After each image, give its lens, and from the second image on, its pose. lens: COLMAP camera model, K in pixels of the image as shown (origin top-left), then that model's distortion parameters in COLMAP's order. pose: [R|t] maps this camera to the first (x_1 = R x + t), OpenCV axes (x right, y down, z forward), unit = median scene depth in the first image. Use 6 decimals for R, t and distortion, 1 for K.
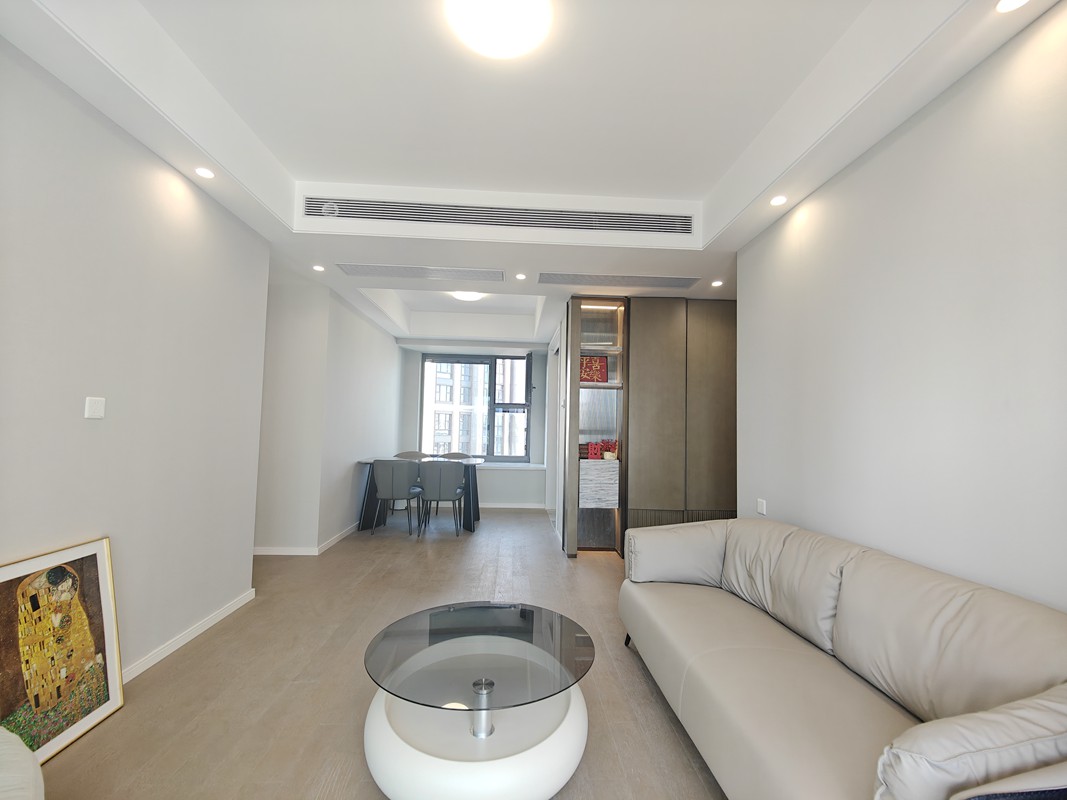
lens RADIAL K [[474.5, 0, 533.5], [0, 474.5, 400.0], [0, 0, 1]] dist [0.000088, -0.000073]
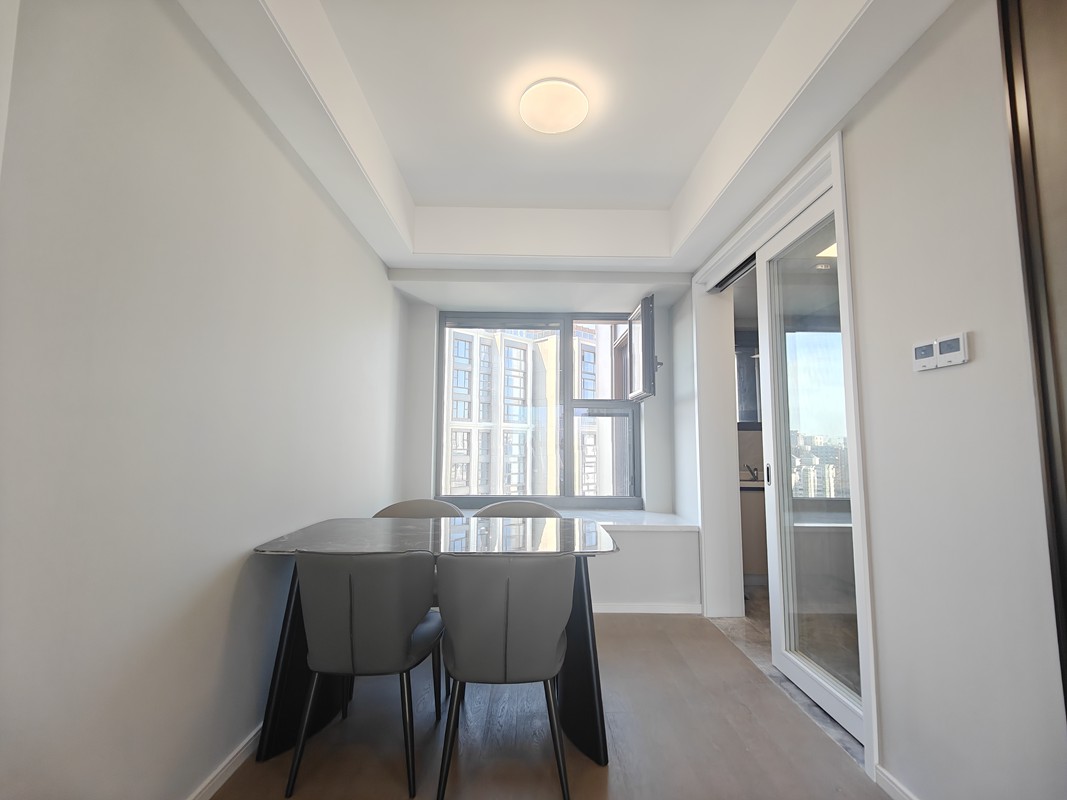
lens RADIAL K [[474.5, 0, 533.5], [0, 474.5, 400.0], [0, 0, 1]] dist [0.000088, -0.000073]
pose [[0.999305, -0.020479, -0.031148, -0.108361], [0.019283, 0.999084, -0.038200, 0.027245], [0.031902, 0.037573, 0.998785, 0.450052]]
